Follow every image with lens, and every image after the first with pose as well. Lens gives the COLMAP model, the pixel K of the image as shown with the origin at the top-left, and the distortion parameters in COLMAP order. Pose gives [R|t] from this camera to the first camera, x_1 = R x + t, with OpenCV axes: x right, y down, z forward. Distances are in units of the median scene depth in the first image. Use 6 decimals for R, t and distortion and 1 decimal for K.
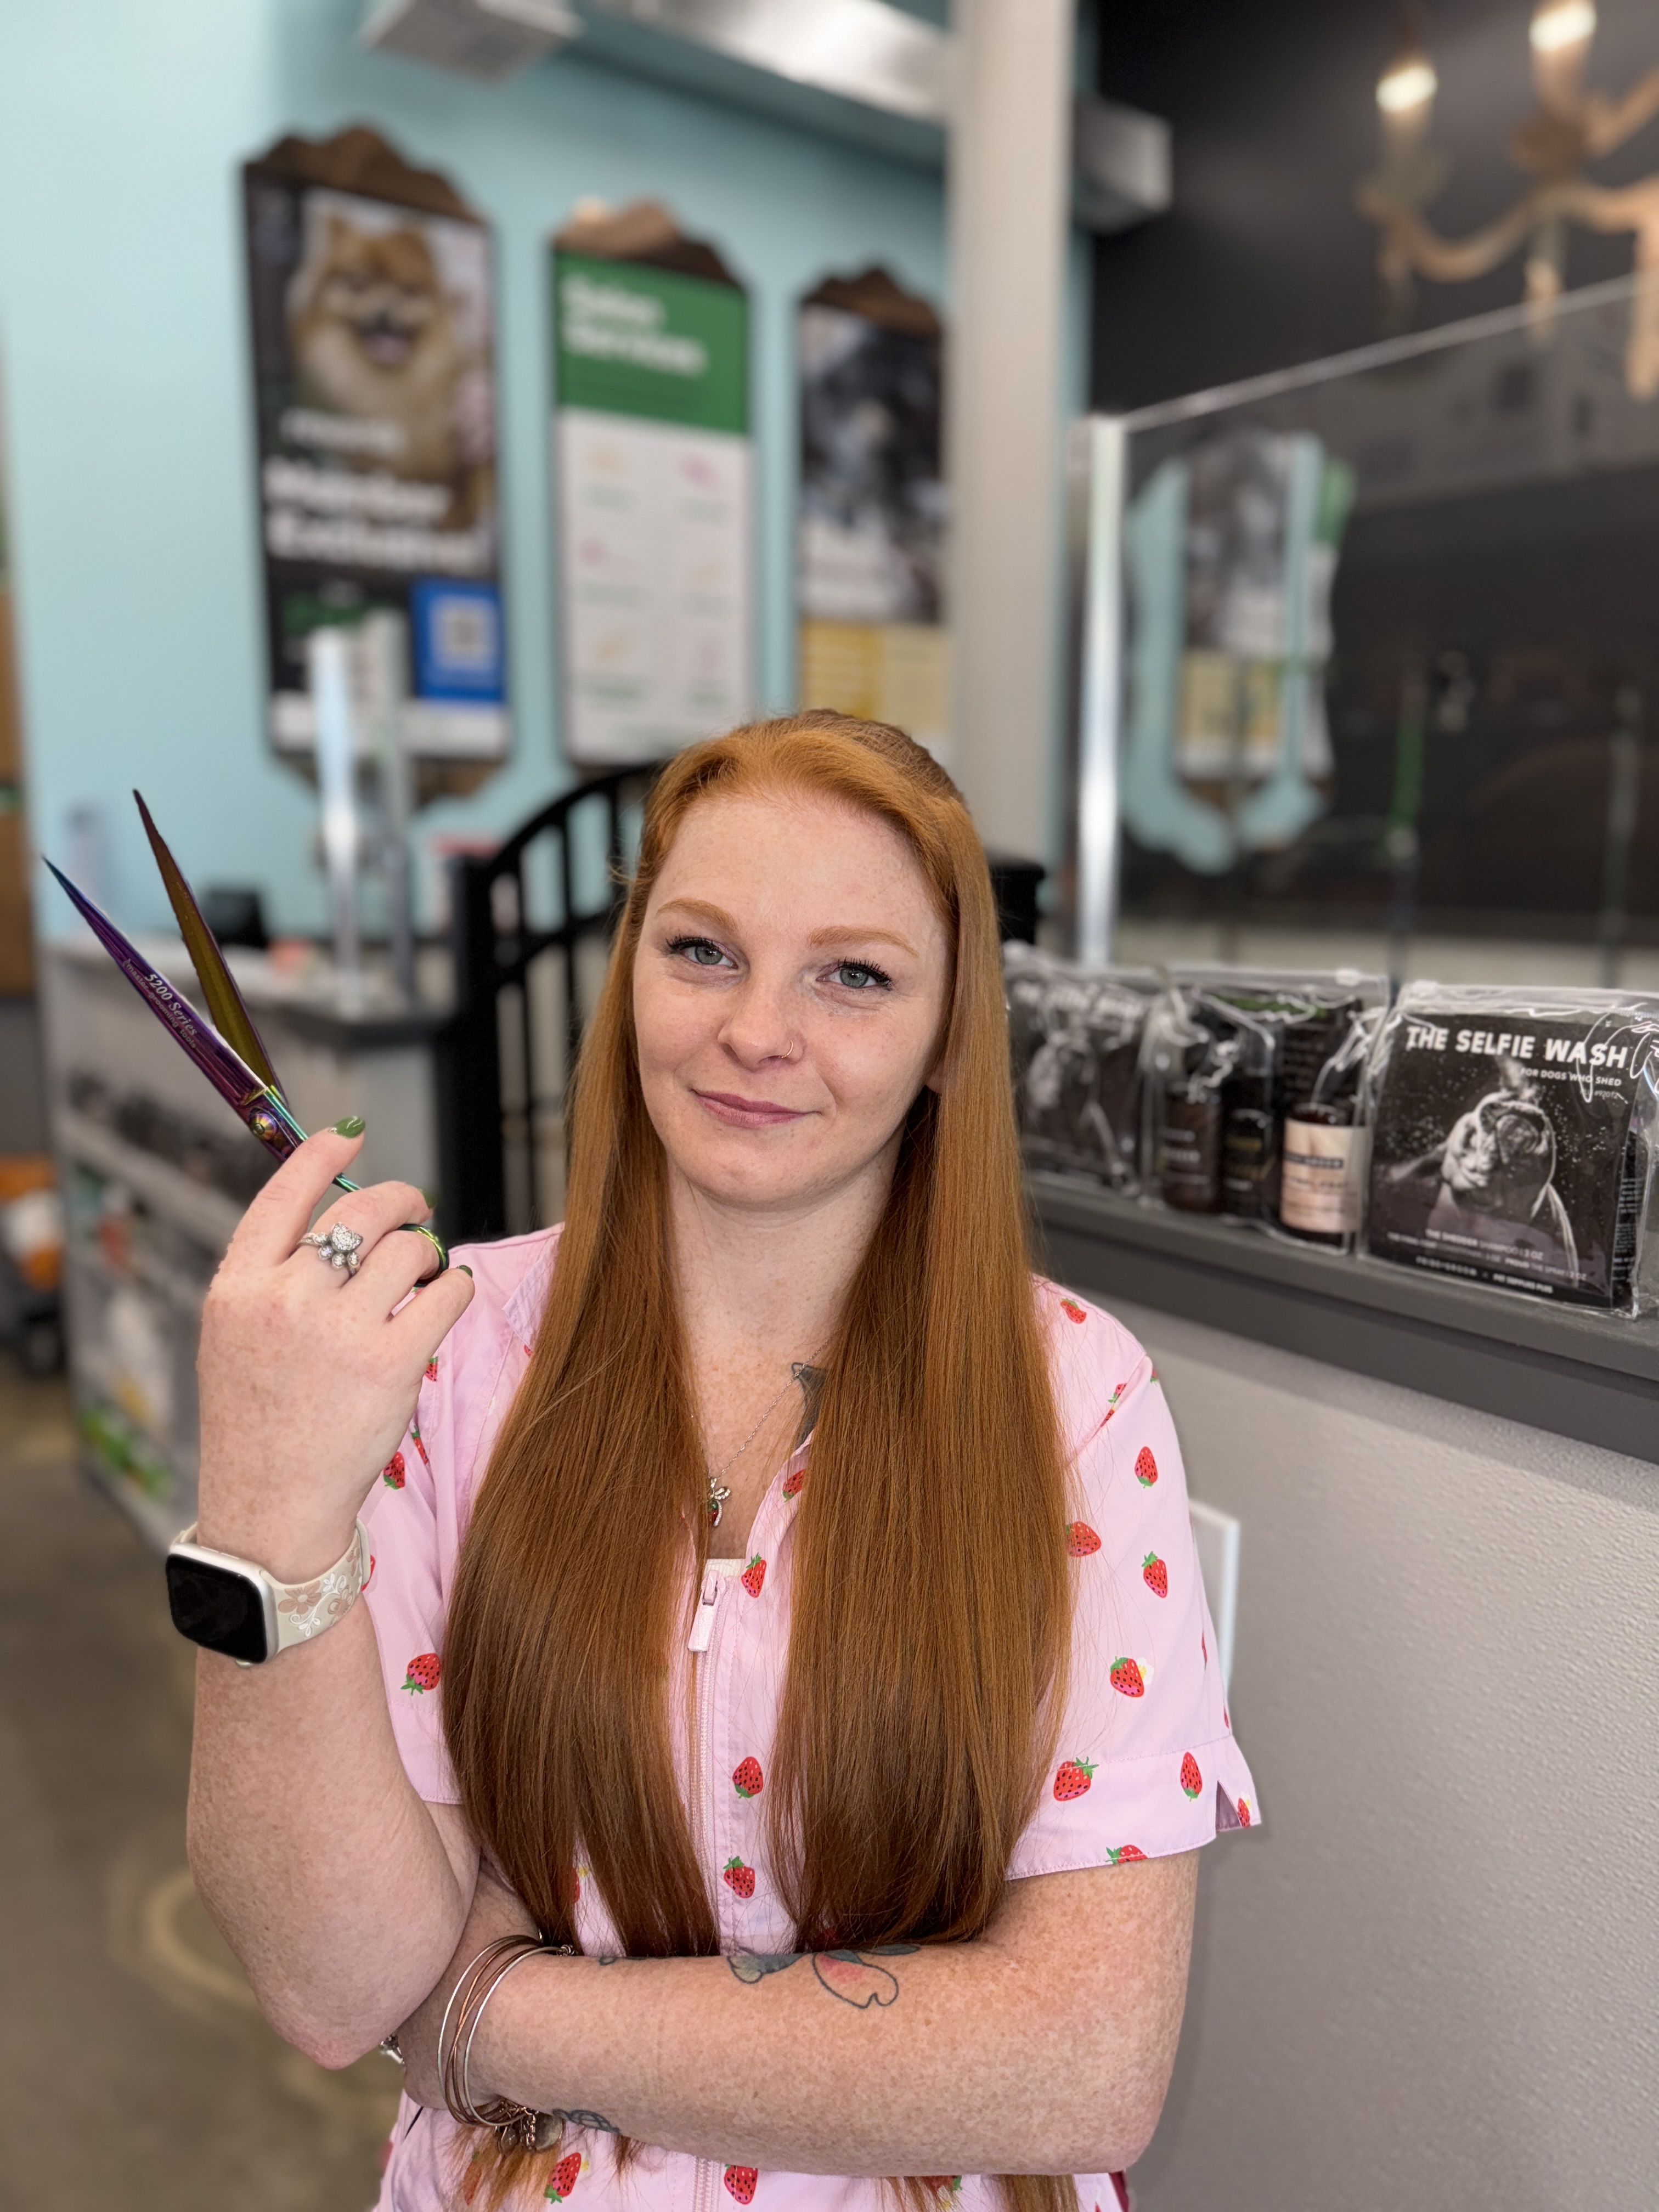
lens RADIAL K [[1618.2, 0, 829.5], [0, 1618.2, 1106.0], [0, 0, 1]] dist [0.039356, -0.088887]
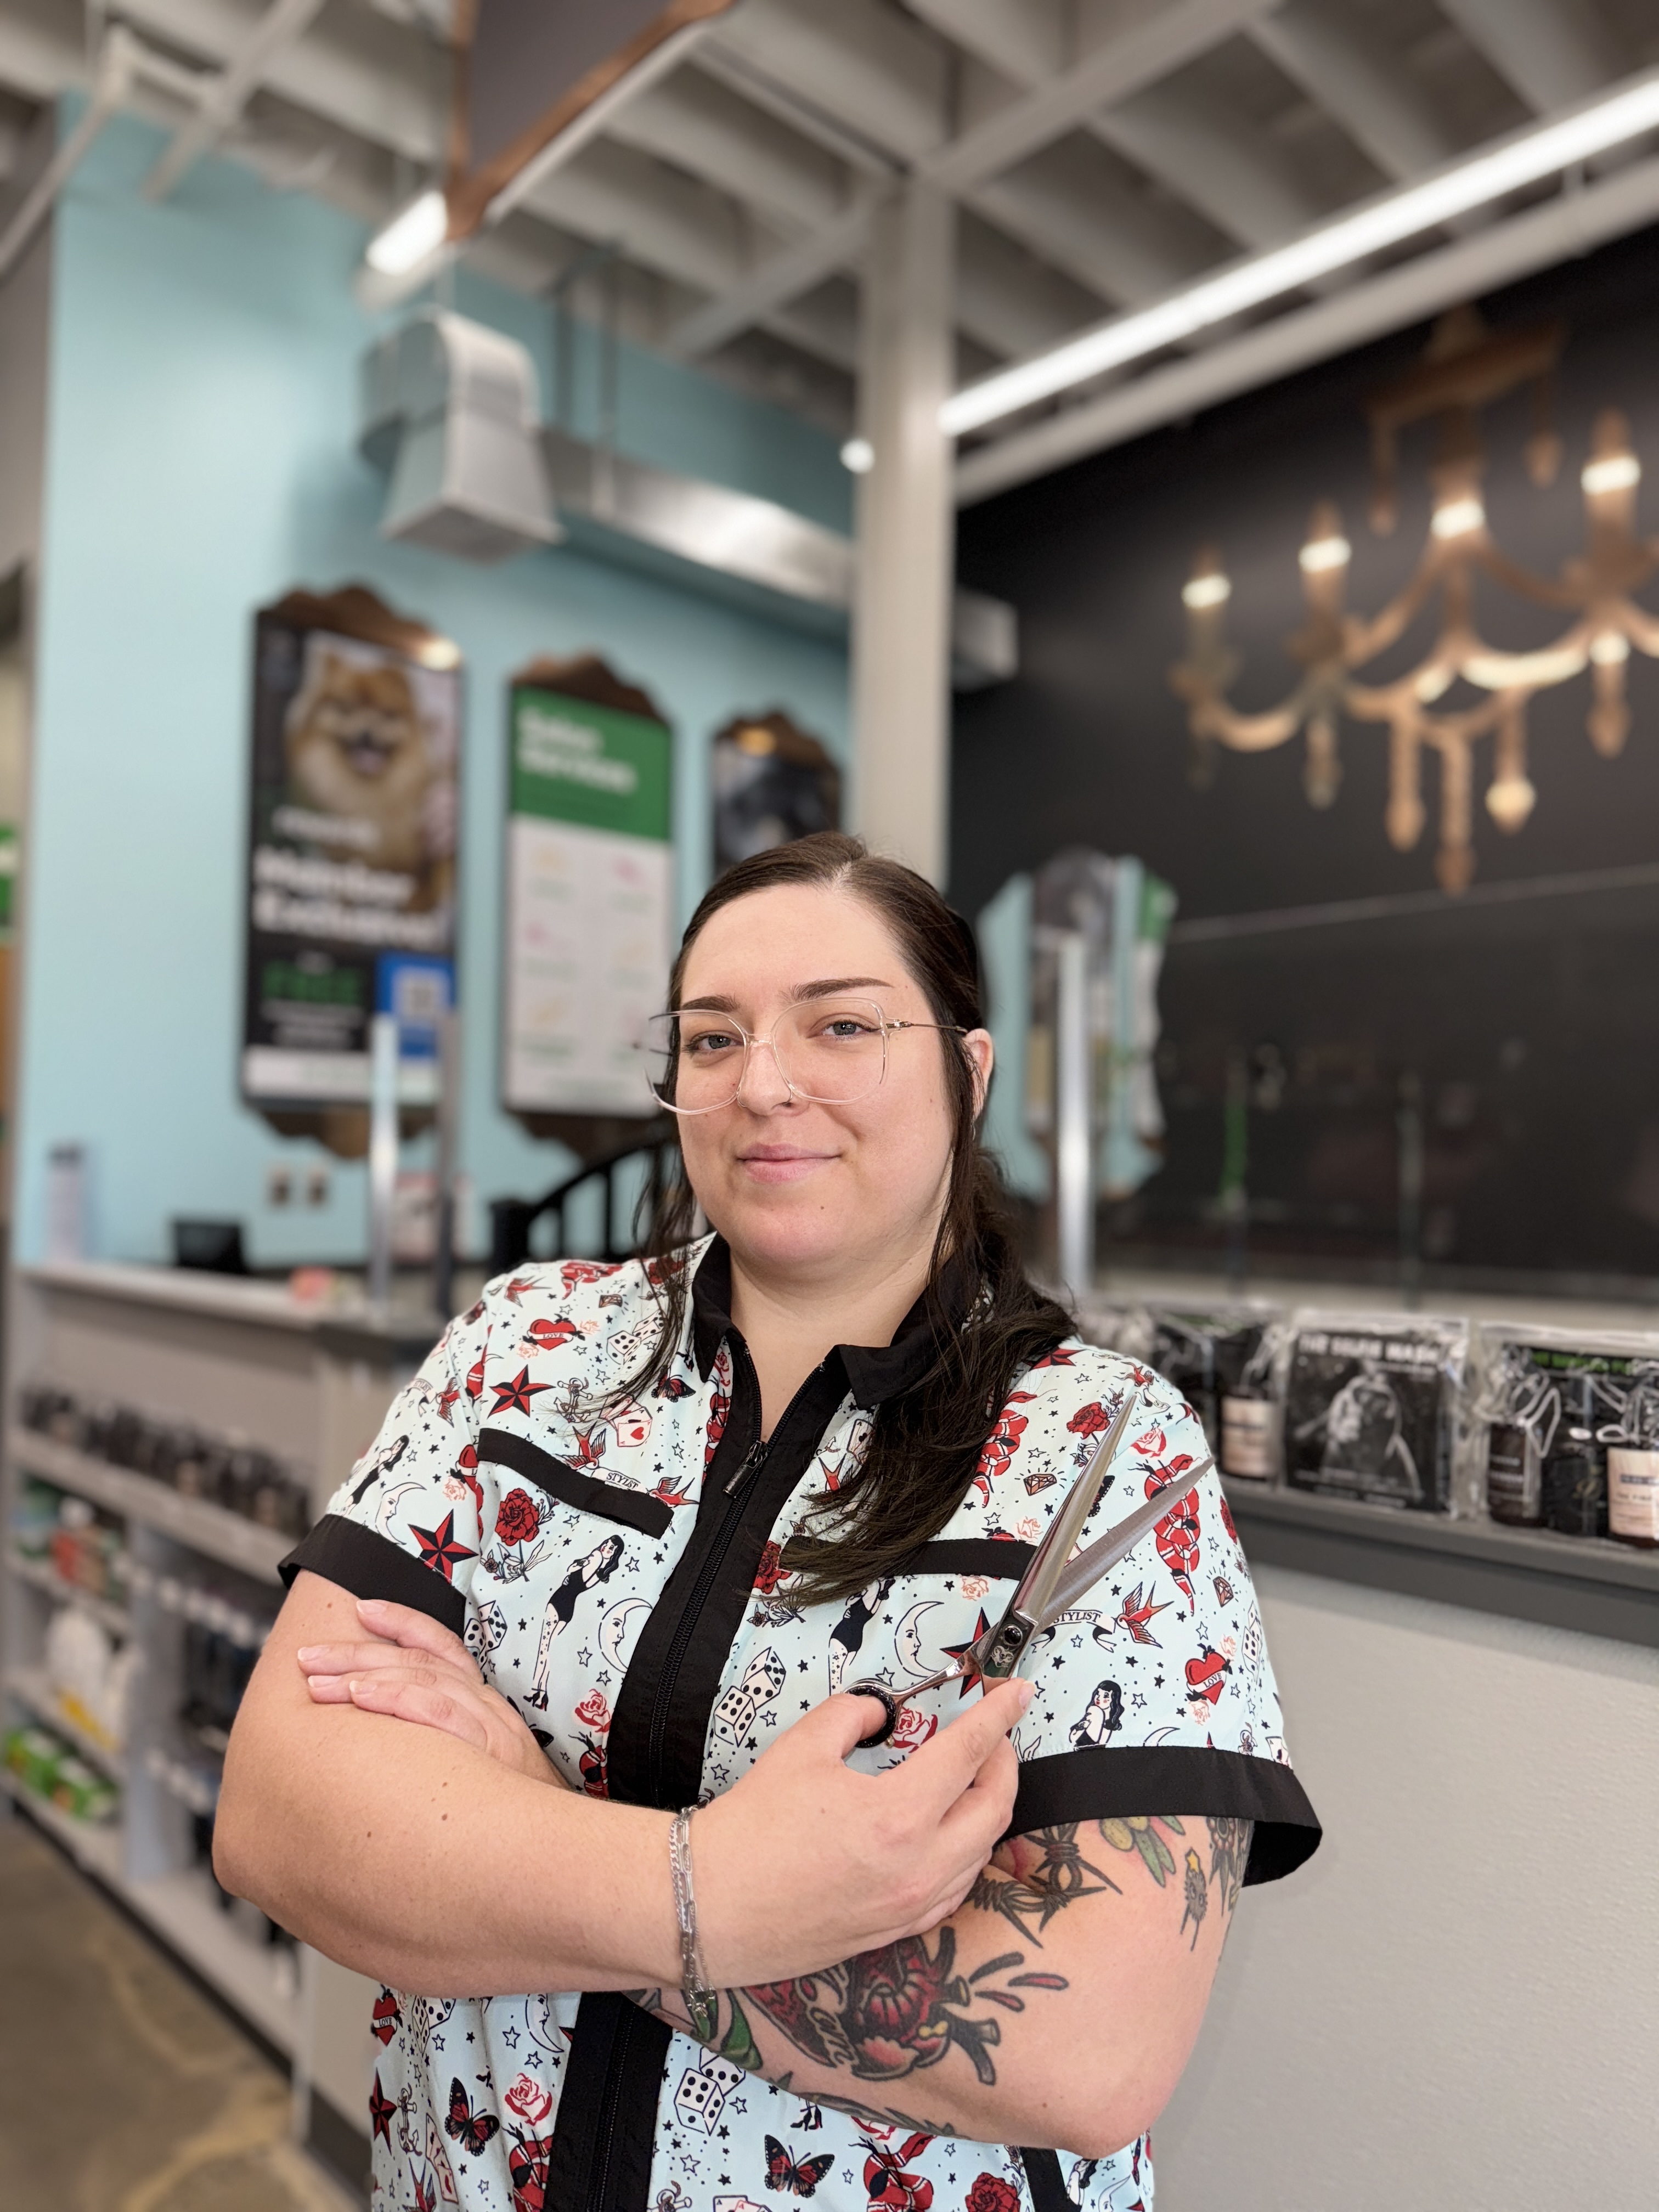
lens RADIAL K [[1618.2, 0, 829.5], [0, 1618.2, 1106.0], [0, 0, 1]] dist [0.039356, -0.088887]
pose [[0.993924, 0.028084, 0.106421, -0.060784], [-0.005572, 0.978498, -0.206183, 0.013223], [-0.109923, 0.204337, 0.972709, -0.116729]]
